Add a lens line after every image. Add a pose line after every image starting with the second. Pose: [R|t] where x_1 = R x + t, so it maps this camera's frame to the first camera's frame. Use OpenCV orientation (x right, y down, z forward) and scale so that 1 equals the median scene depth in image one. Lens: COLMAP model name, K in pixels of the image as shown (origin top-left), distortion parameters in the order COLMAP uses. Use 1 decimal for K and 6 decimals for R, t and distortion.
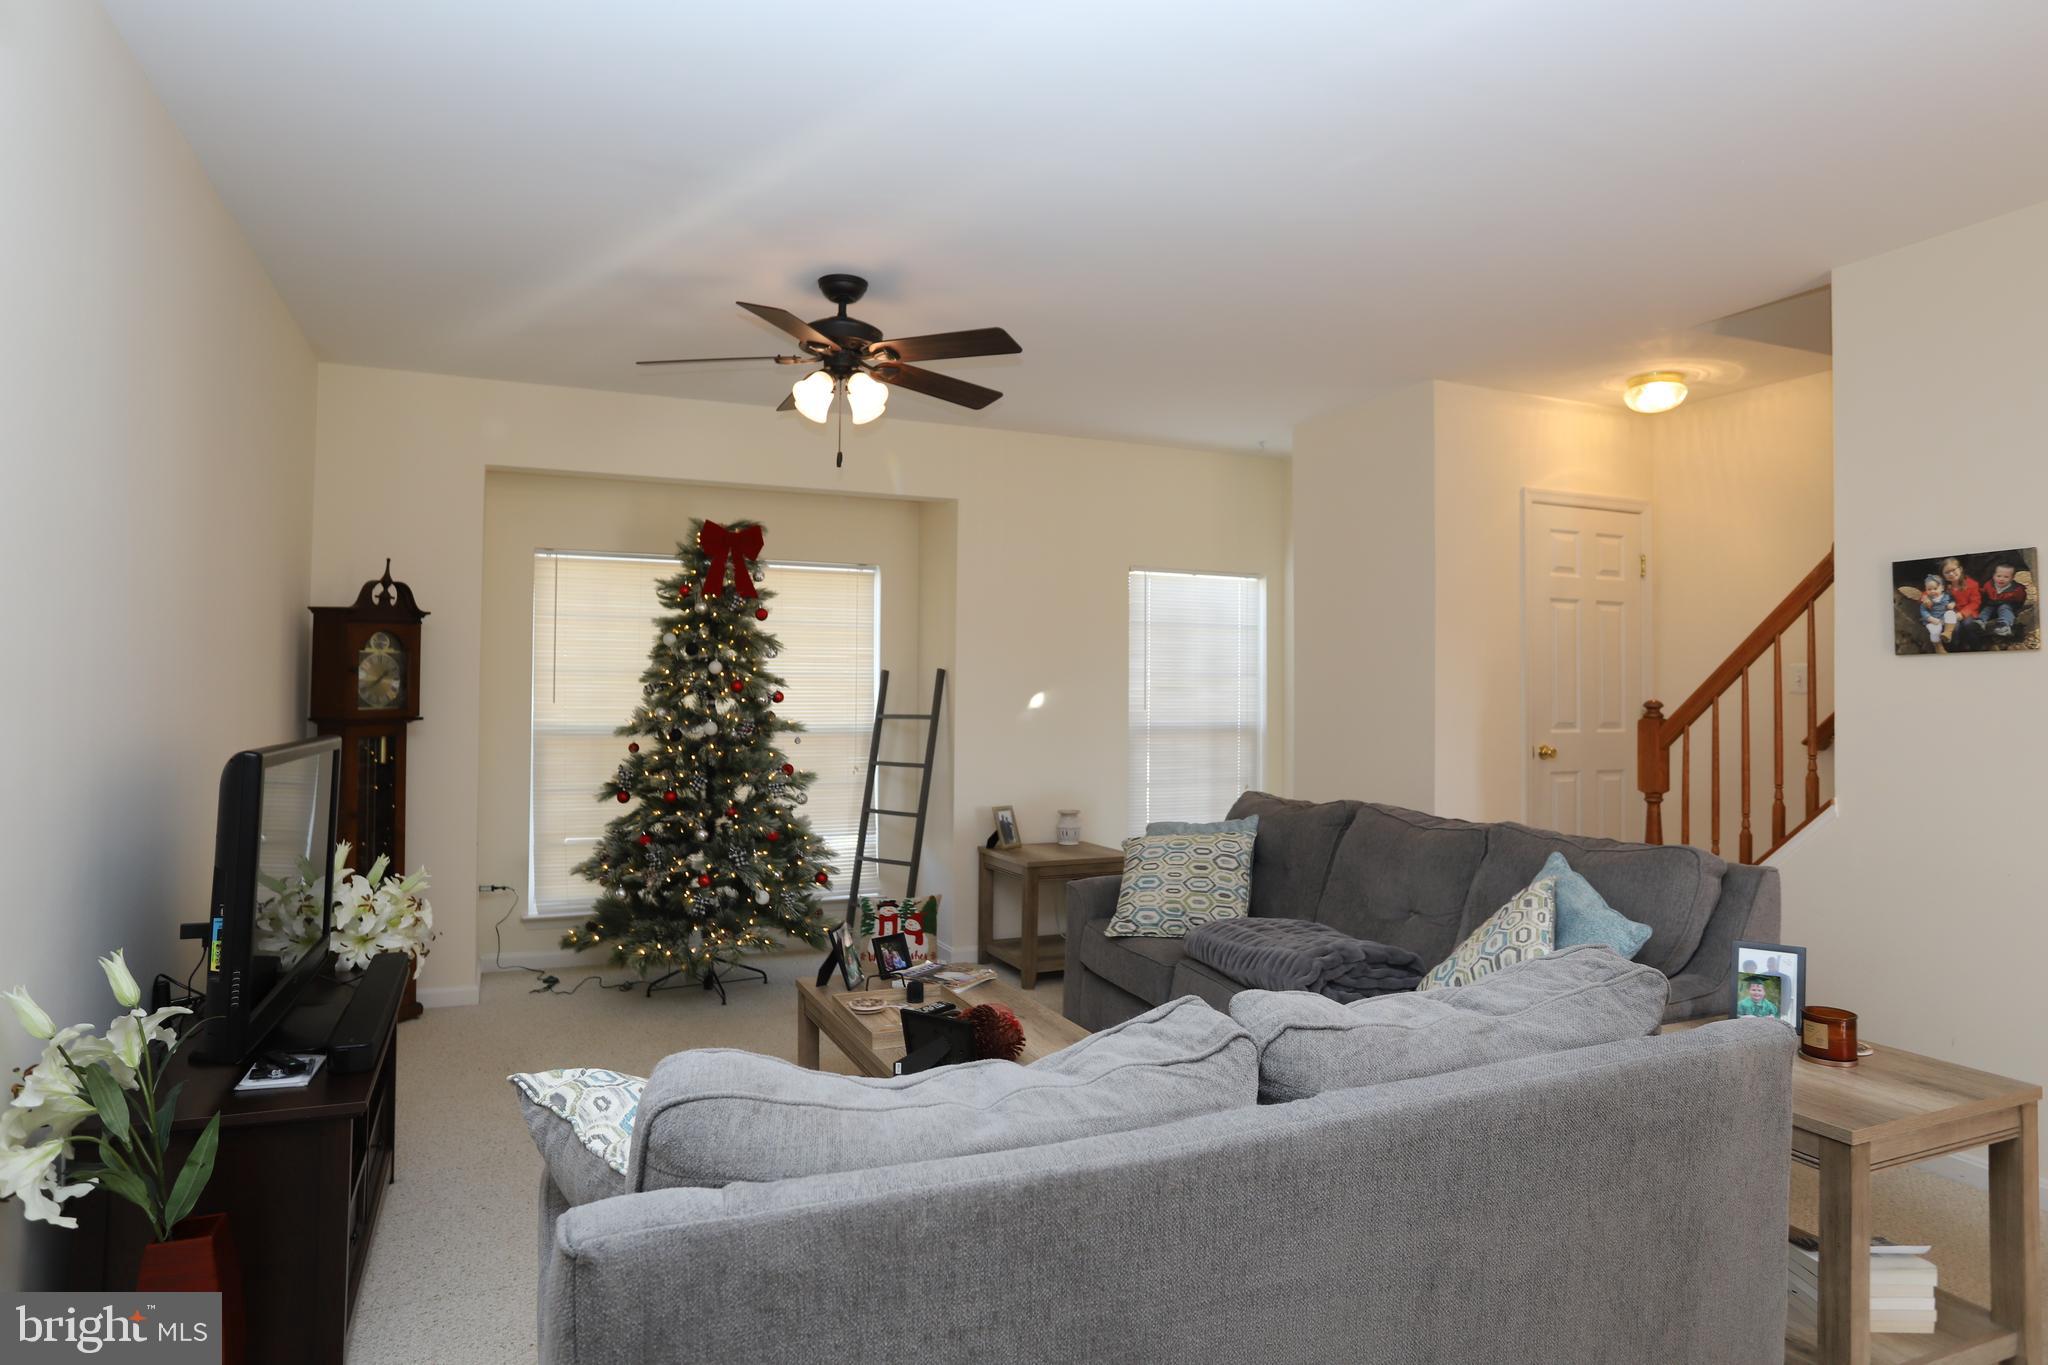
lens RADIAL K [[1173.8, 0, 1007.1], [0, 1173.8, 673.3], [0, 0, 1]] dist [-0.044546, 0.001560]
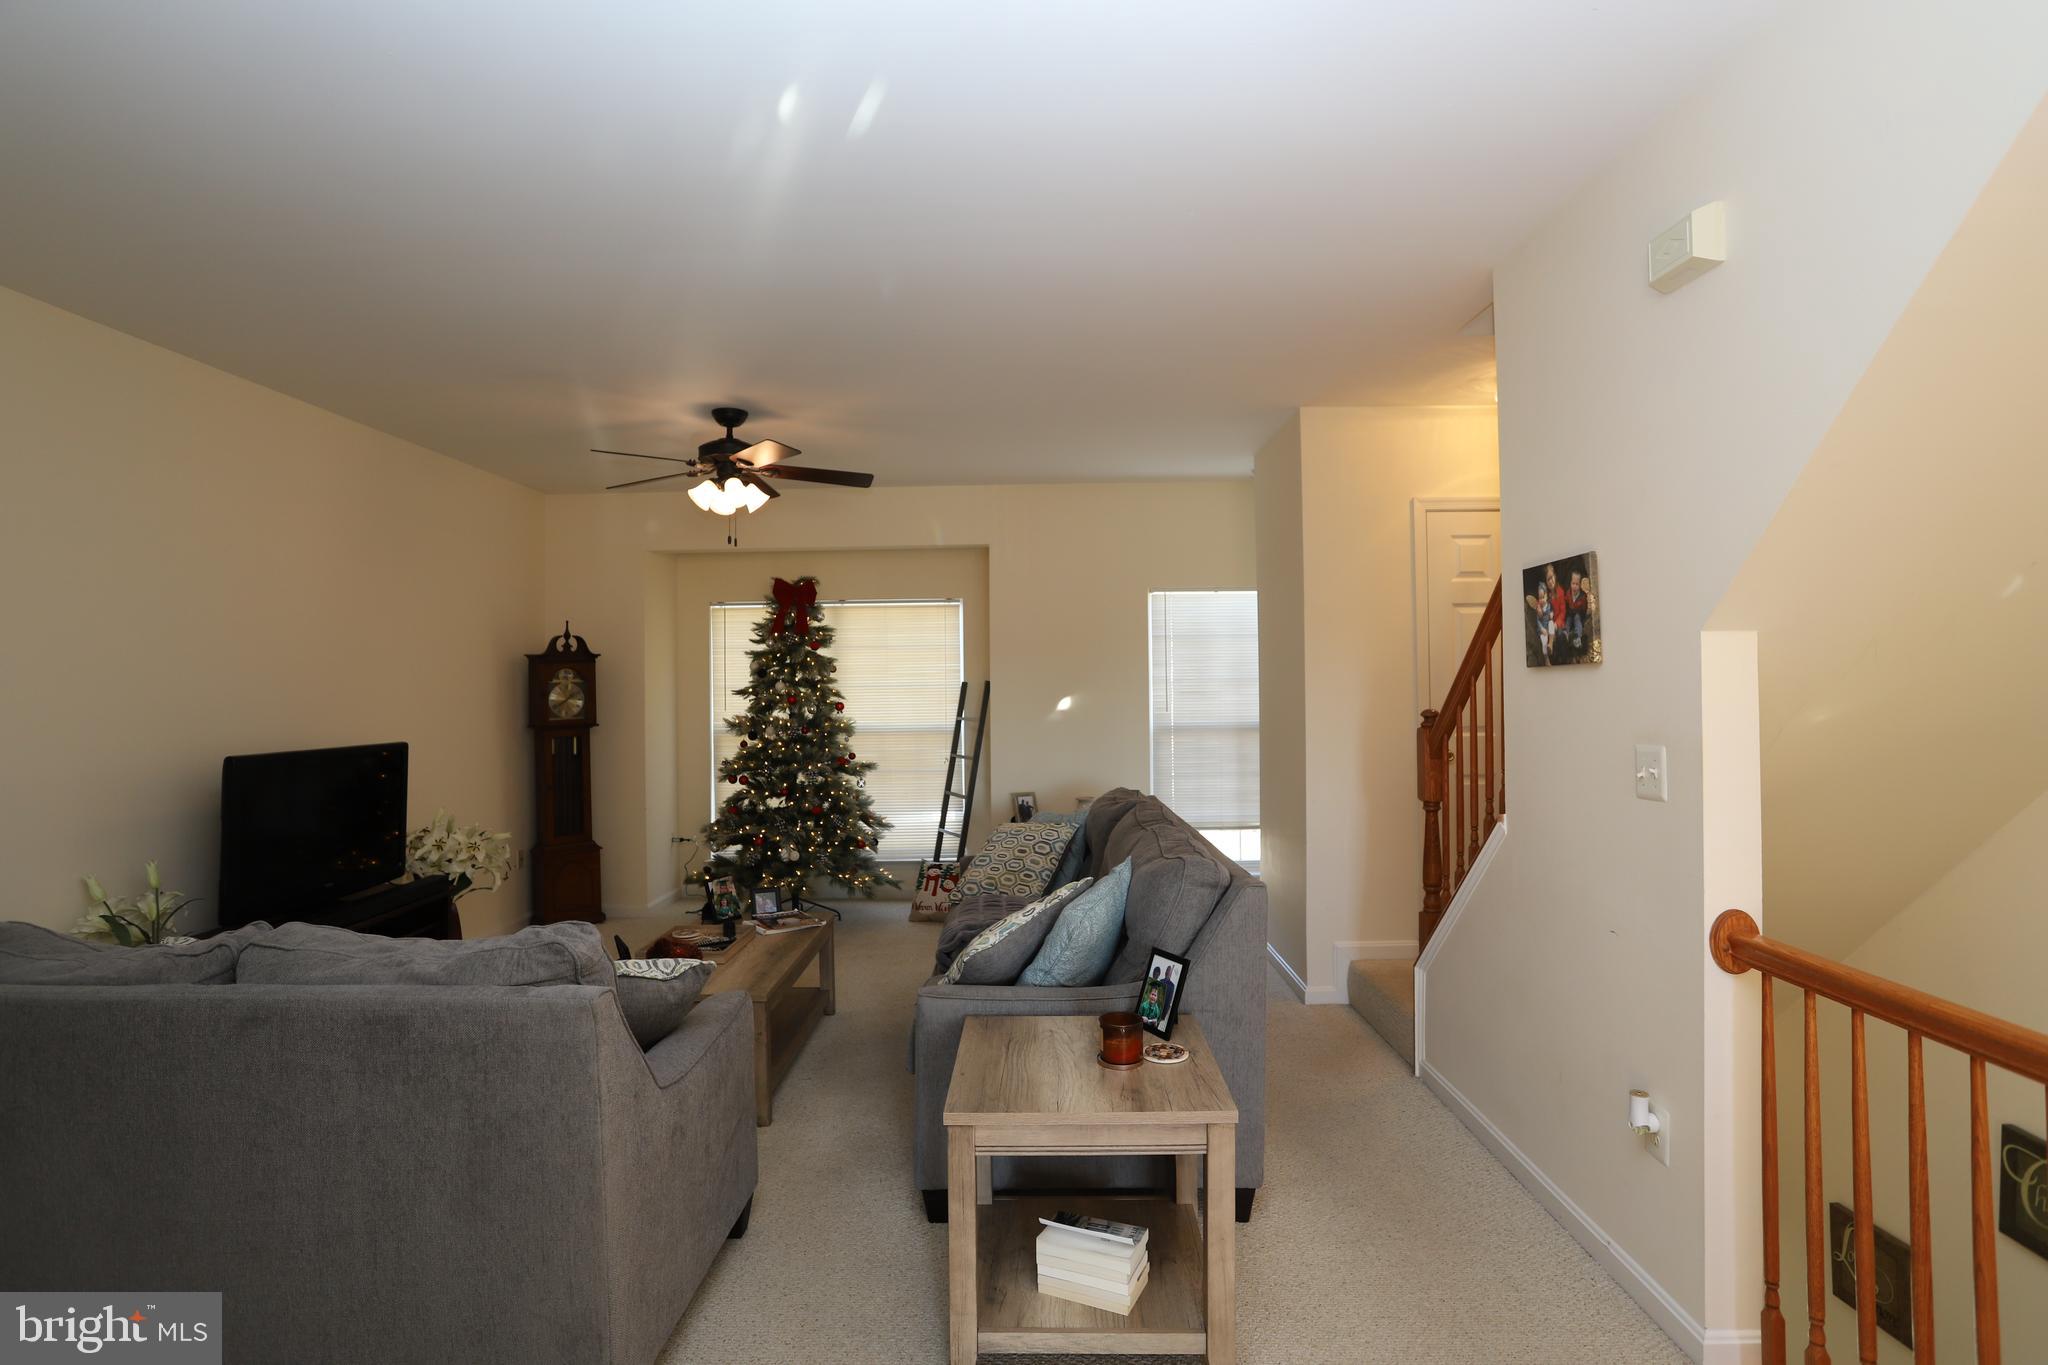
lens RADIAL K [[1002.3, 0, 1011.9], [0, 1002.3, 671.1], [0, 0, 1]] dist [-0.078150, 0.035612]
pose [[0.907060, -0.023193, -0.420362, 0.486492], [0.025725, 0.999669, 0.000353, -0.016134], [0.420215, -0.011134, 0.907356, 0.054520]]
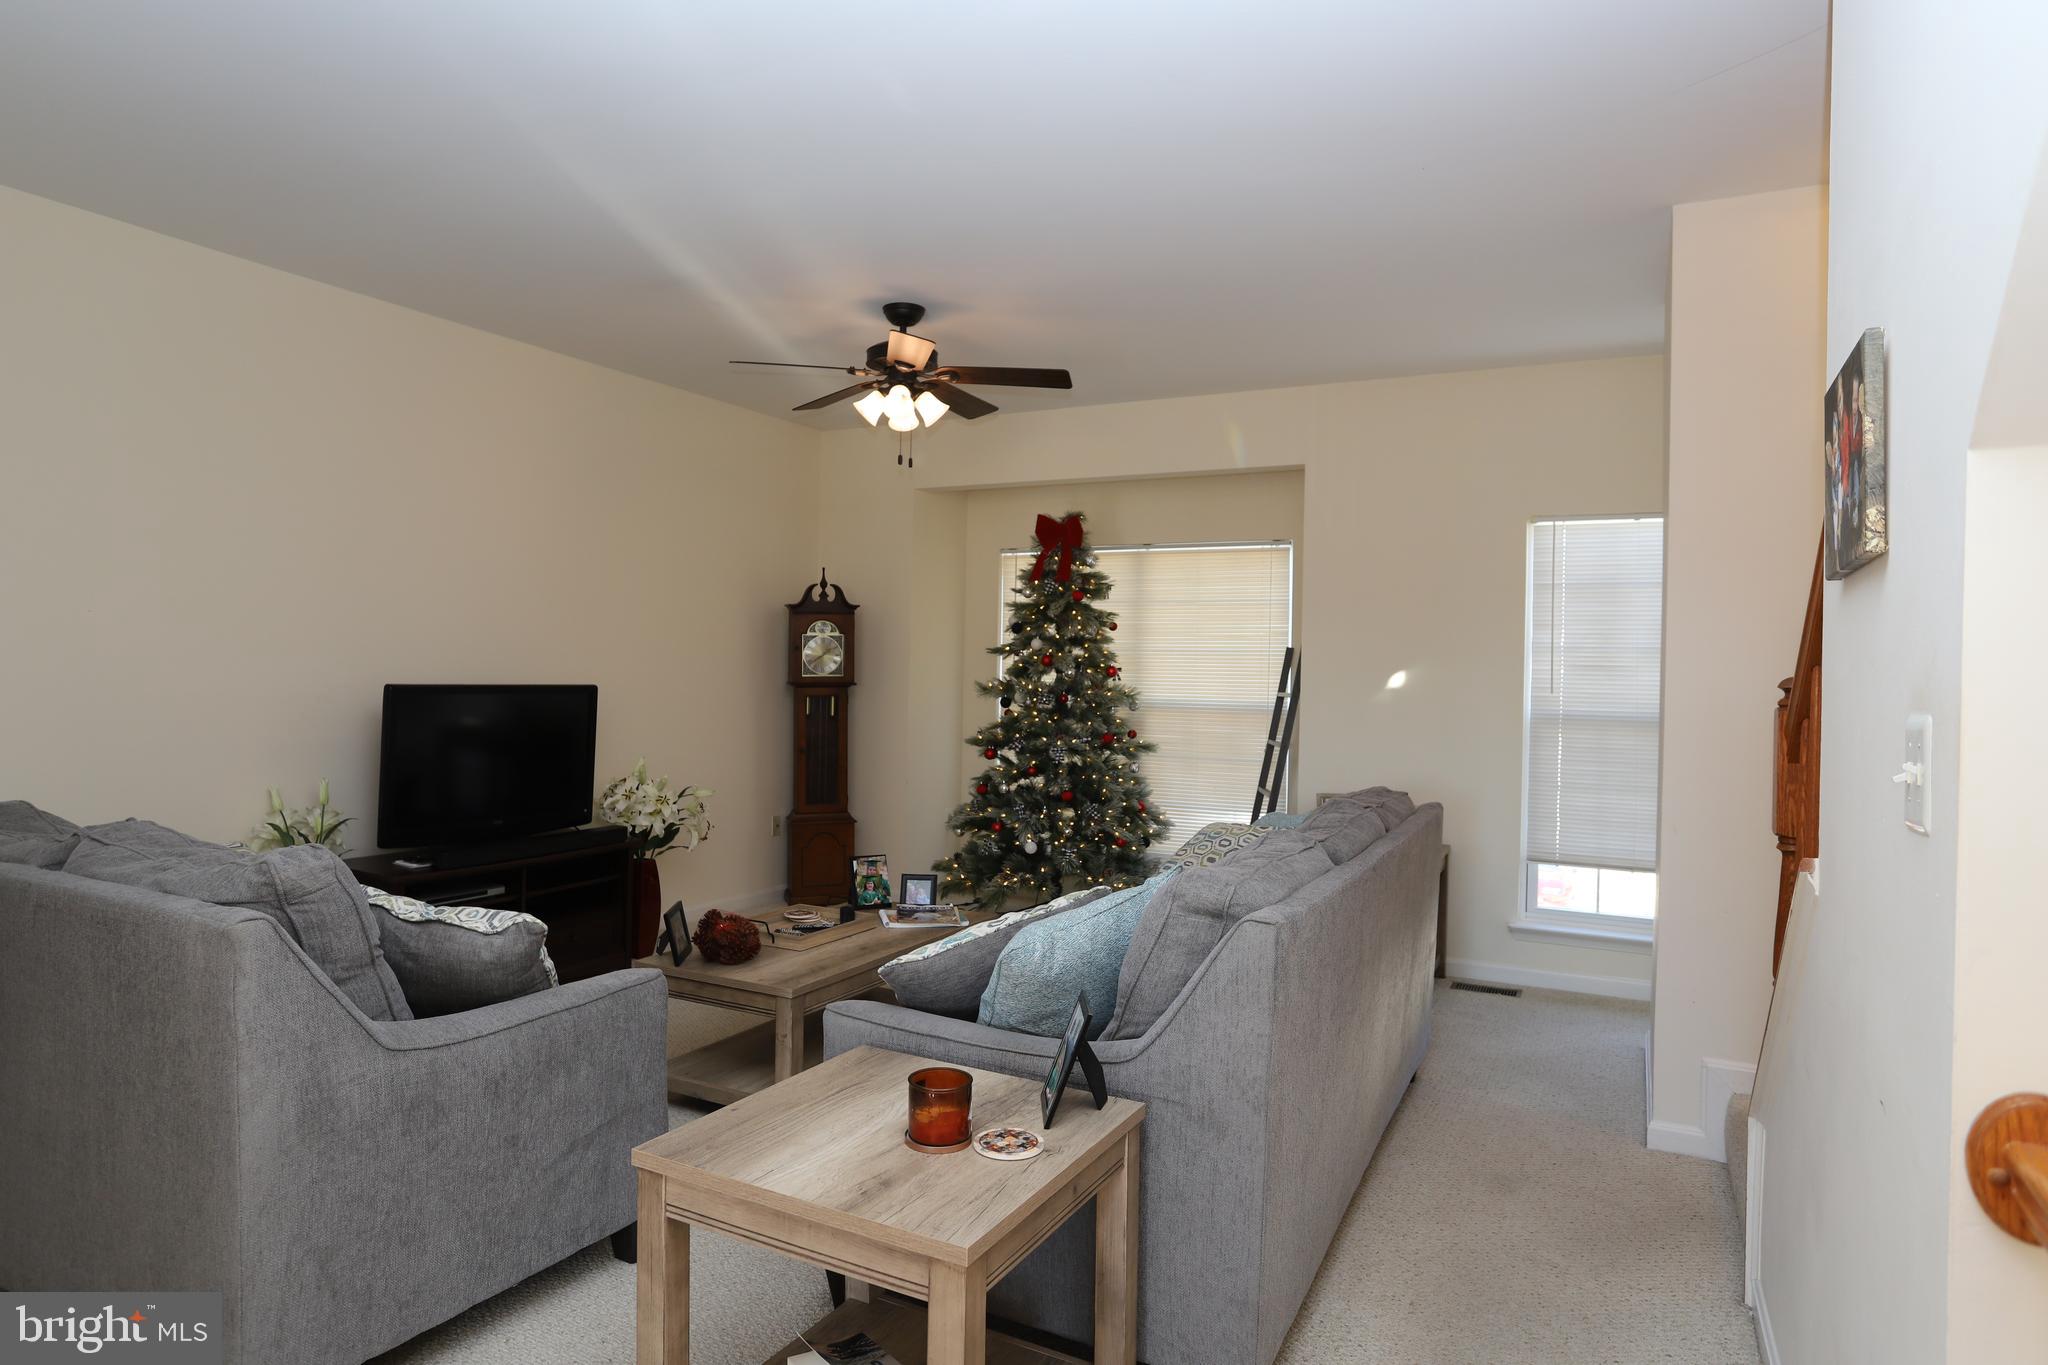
lens RADIAL K [[1173.8, 0, 1007.1], [0, 1173.8, 673.3], [0, 0, 1]] dist [-0.044546, 0.001560]
pose [[0.616999, 0.007649, -0.786927, 0.631065], [-0.002050, 0.999965, 0.008113, 0.014108], [0.786961, -0.003393, 0.616993, 0.271107]]
